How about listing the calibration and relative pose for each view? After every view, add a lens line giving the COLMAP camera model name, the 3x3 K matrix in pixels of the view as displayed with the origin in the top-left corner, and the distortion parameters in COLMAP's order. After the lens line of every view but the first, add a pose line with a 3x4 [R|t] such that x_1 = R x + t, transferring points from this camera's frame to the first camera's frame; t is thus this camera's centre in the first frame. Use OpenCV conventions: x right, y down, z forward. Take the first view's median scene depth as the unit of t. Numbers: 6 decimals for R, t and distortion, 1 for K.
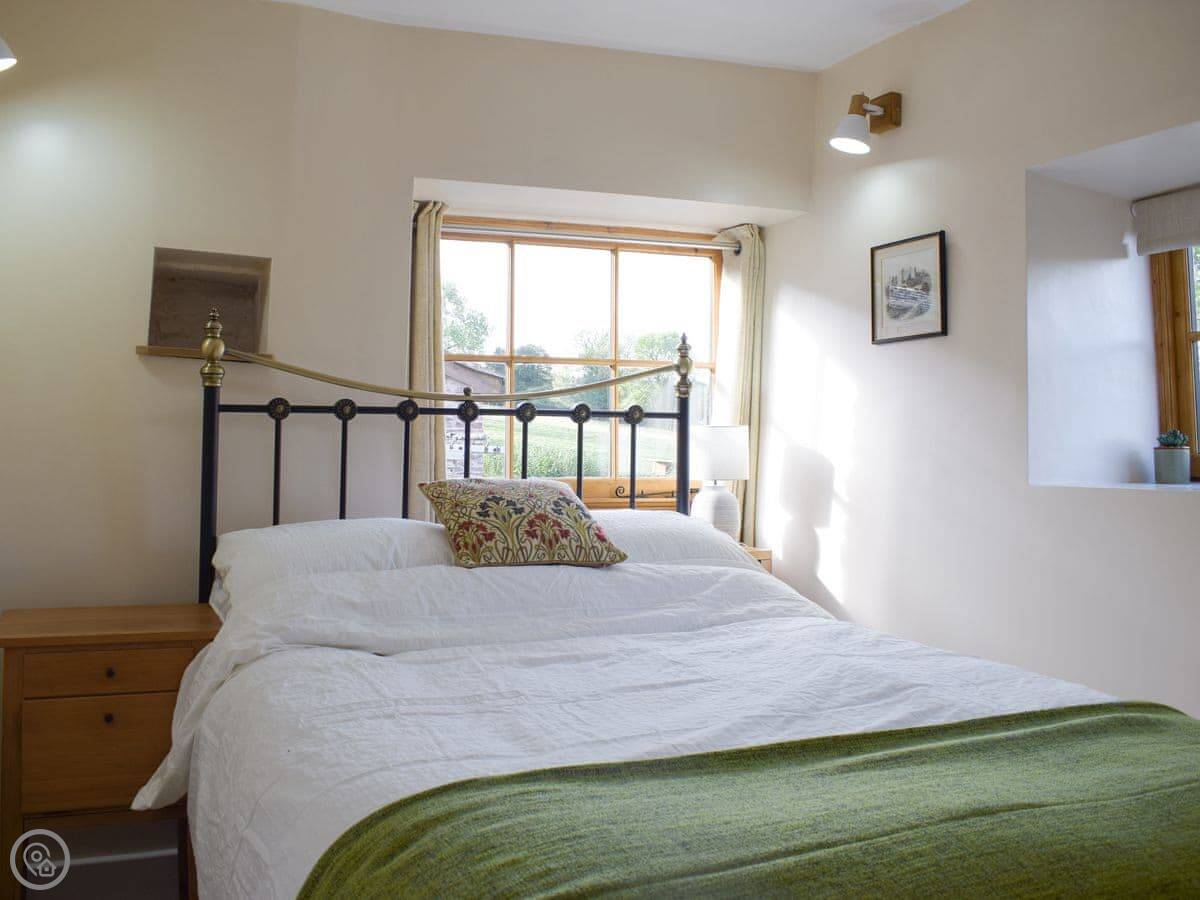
lens RADIAL K [[1039.3, 0, 609.1], [0, 1039.3, 453.5], [0, 0, 1]] dist [0.051207, -0.084236]
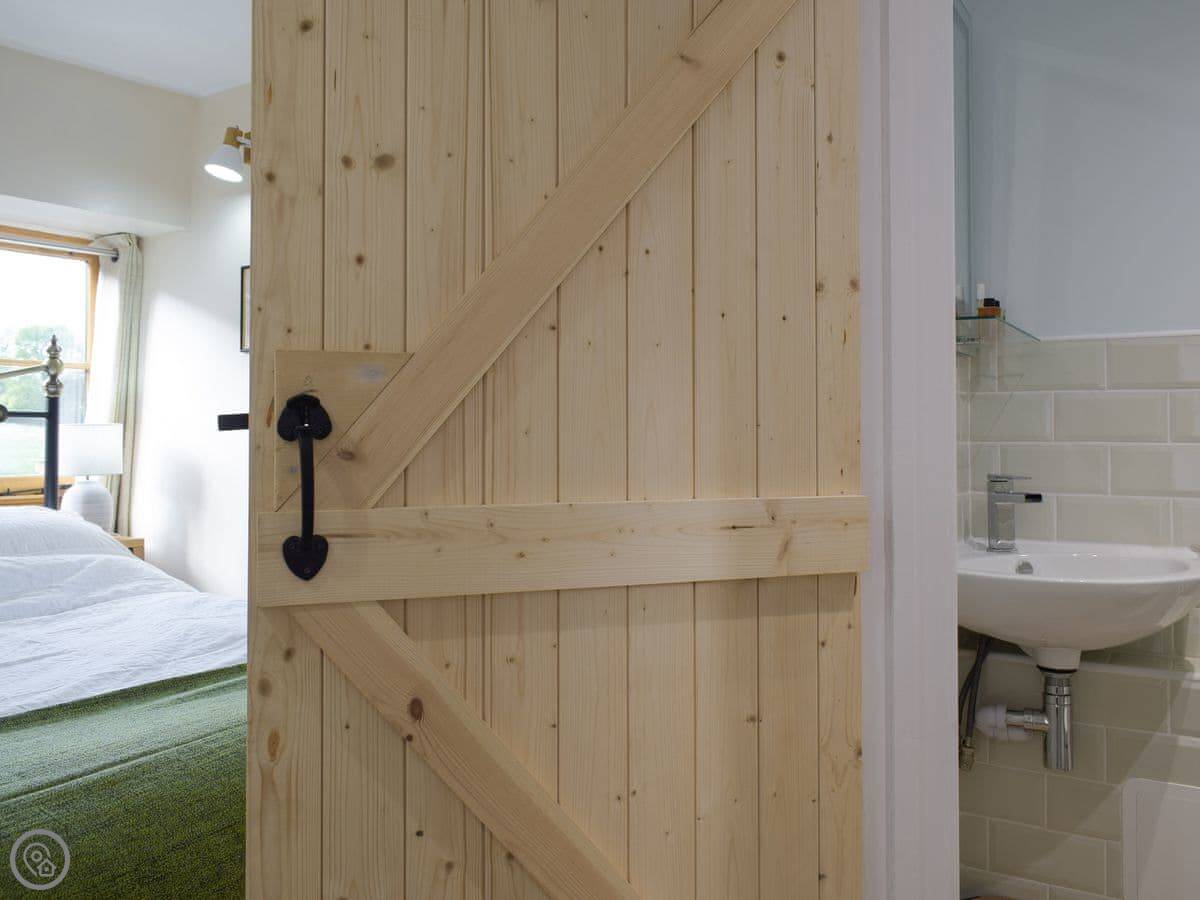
lens RADIAL K [[1018.1, 0, 599.6], [0, 1018.1, 423.7], [0, 0, 1]] dist [0.005538, 0.015559]
pose [[0.859616, -0.006015, 0.510905, 0.023342], [0.018780, 0.999627, -0.019829, 0.003635], [-0.510595, 0.026640, 0.859408, -0.185374]]
